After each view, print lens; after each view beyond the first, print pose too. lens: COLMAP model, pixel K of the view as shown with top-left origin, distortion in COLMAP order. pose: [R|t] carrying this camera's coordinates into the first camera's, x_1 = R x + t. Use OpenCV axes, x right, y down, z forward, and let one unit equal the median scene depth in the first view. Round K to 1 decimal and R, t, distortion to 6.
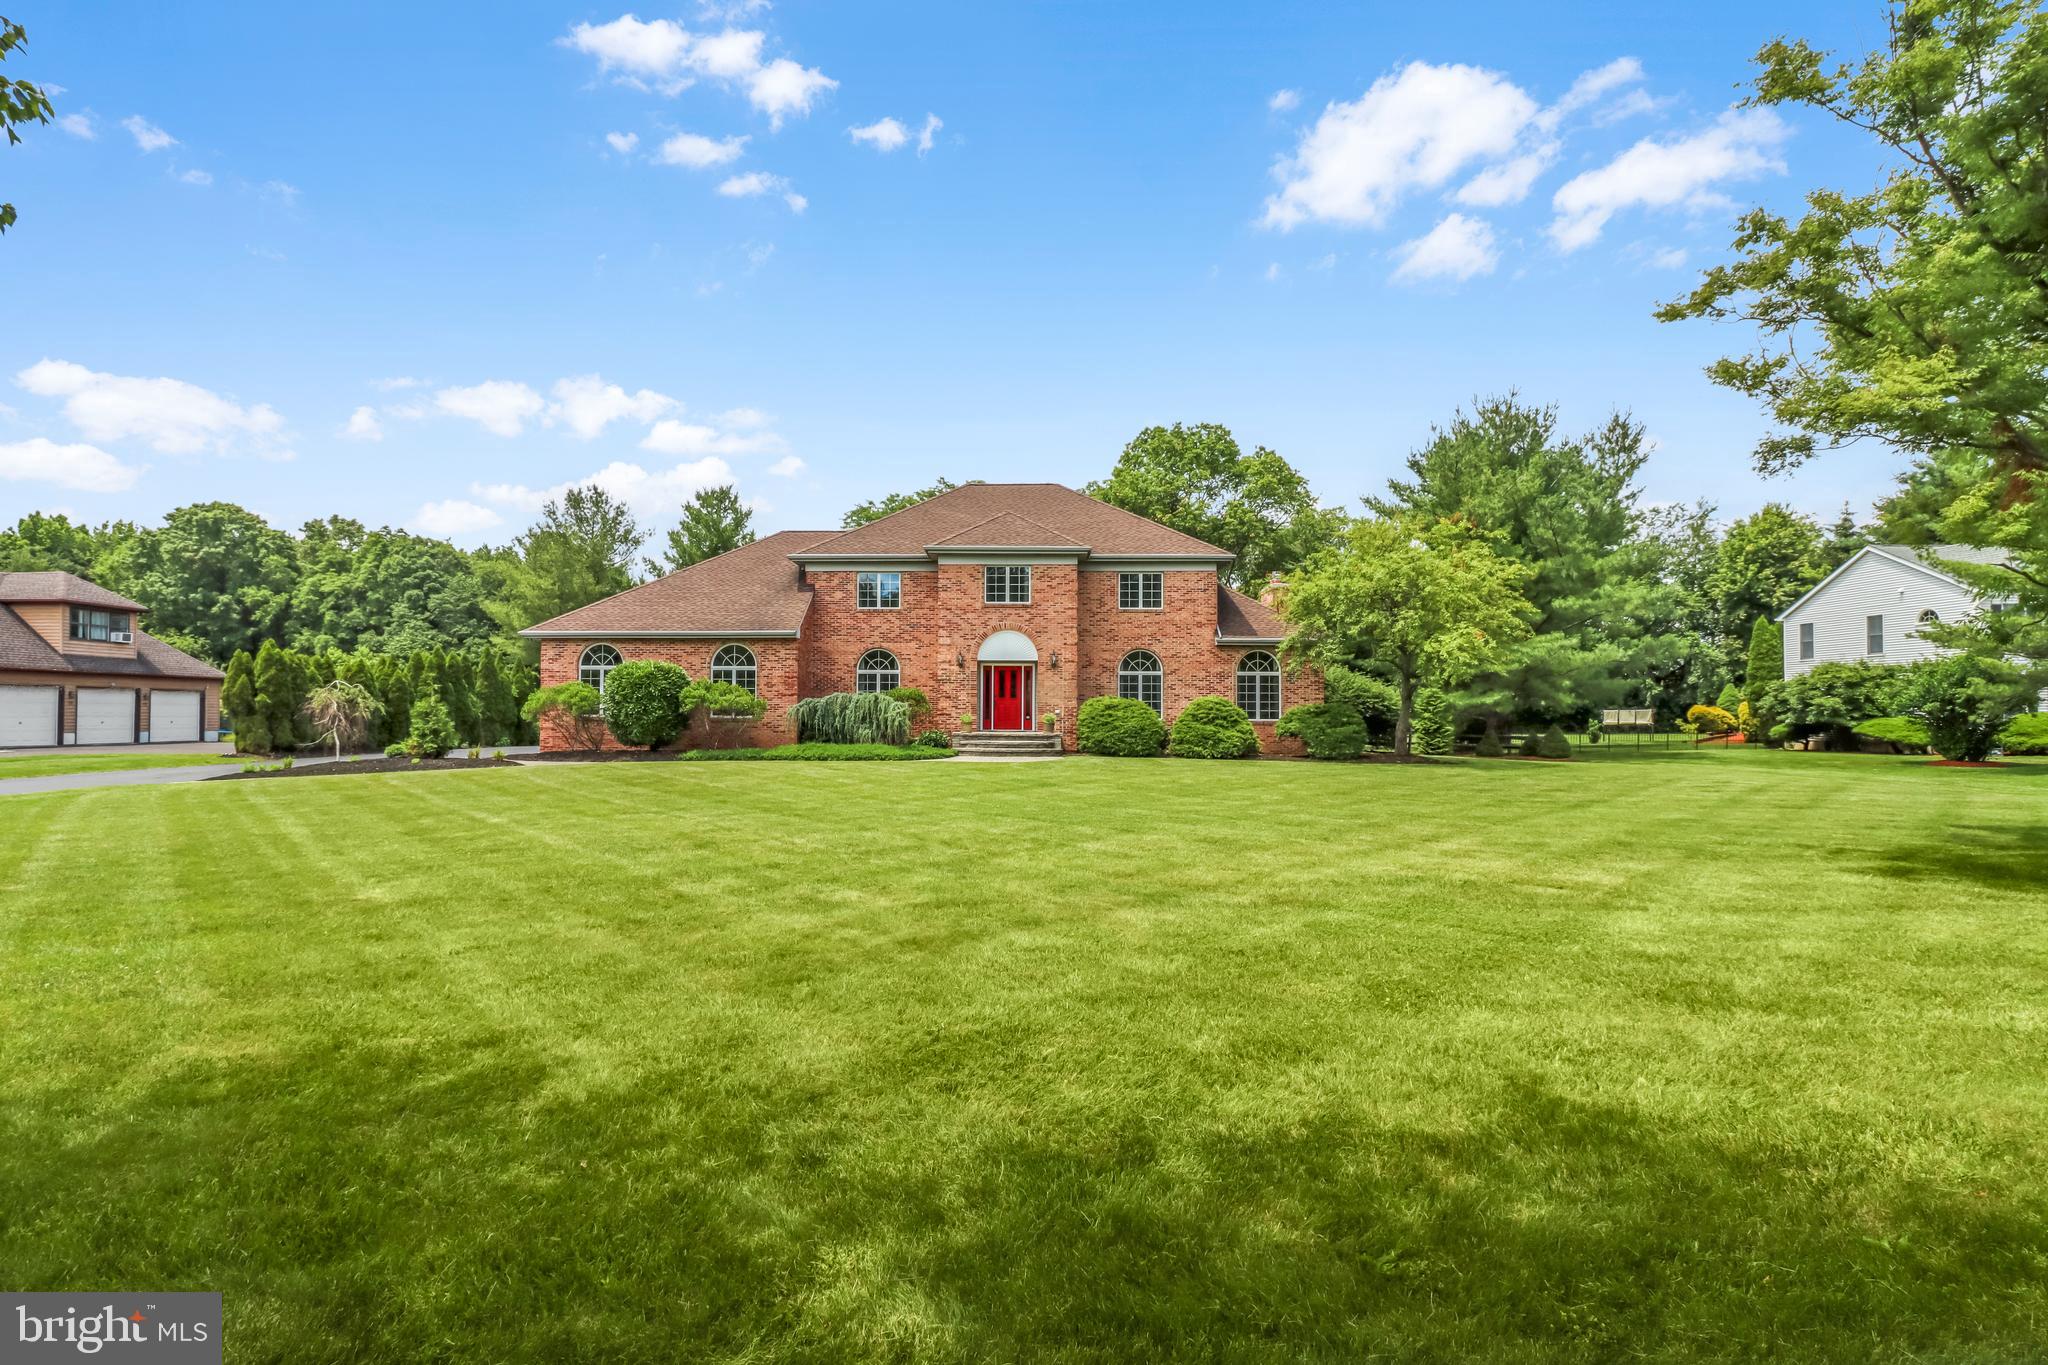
lens RADIAL K [[1065.3, 0, 1022.4], [0, 1065.3, 652.5], [0, 0, 1]] dist [-0.003619, -0.001549]
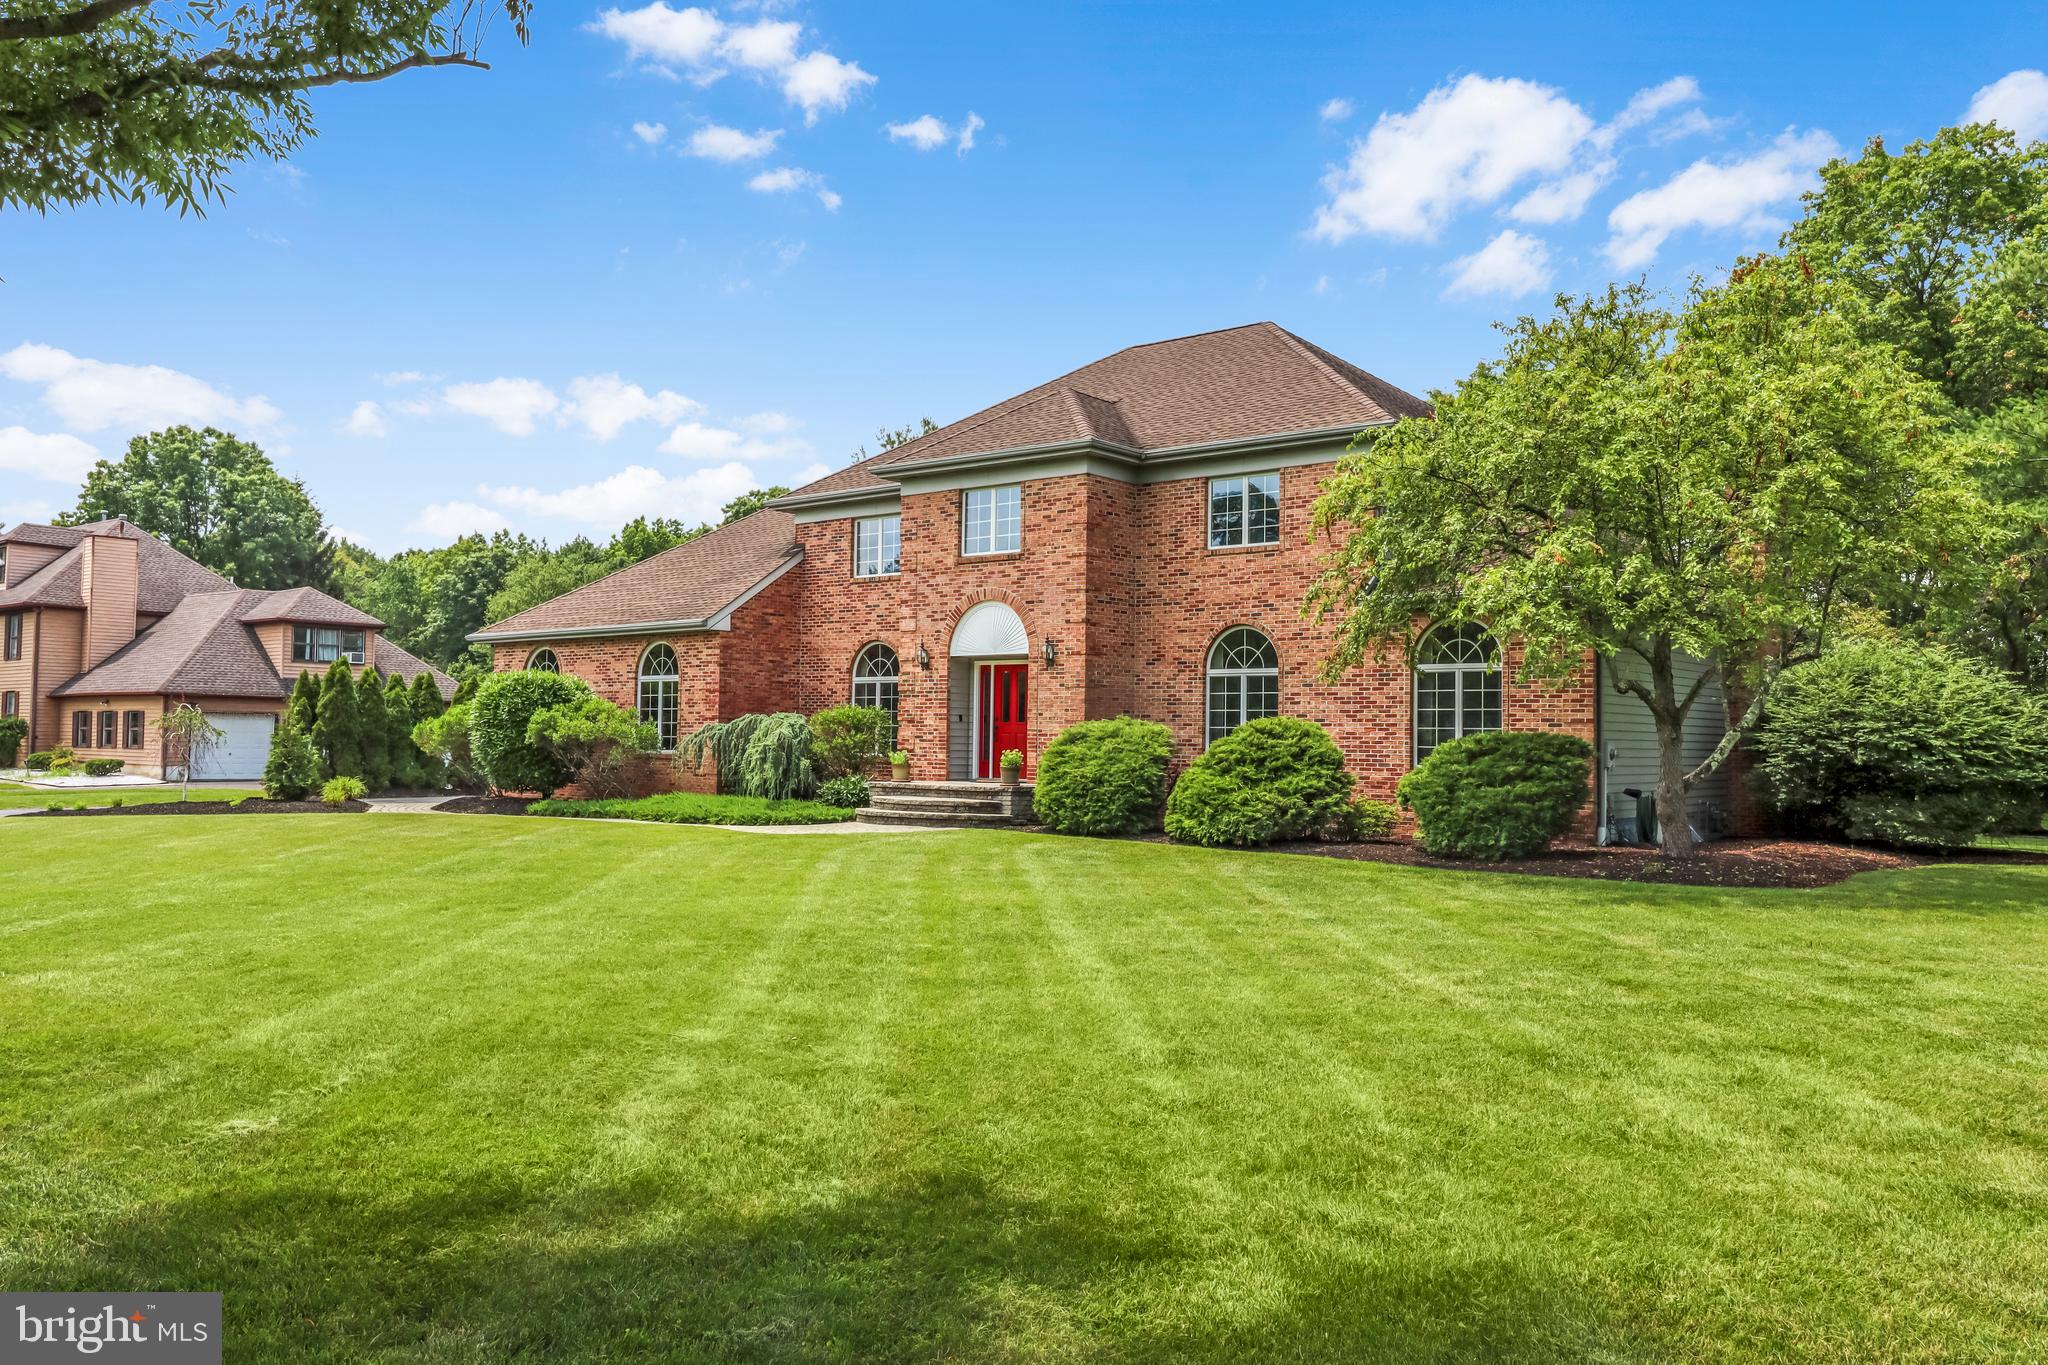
lens RADIAL K [[1712.9, 0, 1024.0], [0, 1712.9, 682.5], [0, 0, 1]] dist [0.013709, 0.002136]
pose [[0.765638, -0.018634, -0.643002, 0.561071], [0.029095, 0.999561, 0.005677, 0.016595], [0.642614, -0.023054, 0.765843, 0.304975]]
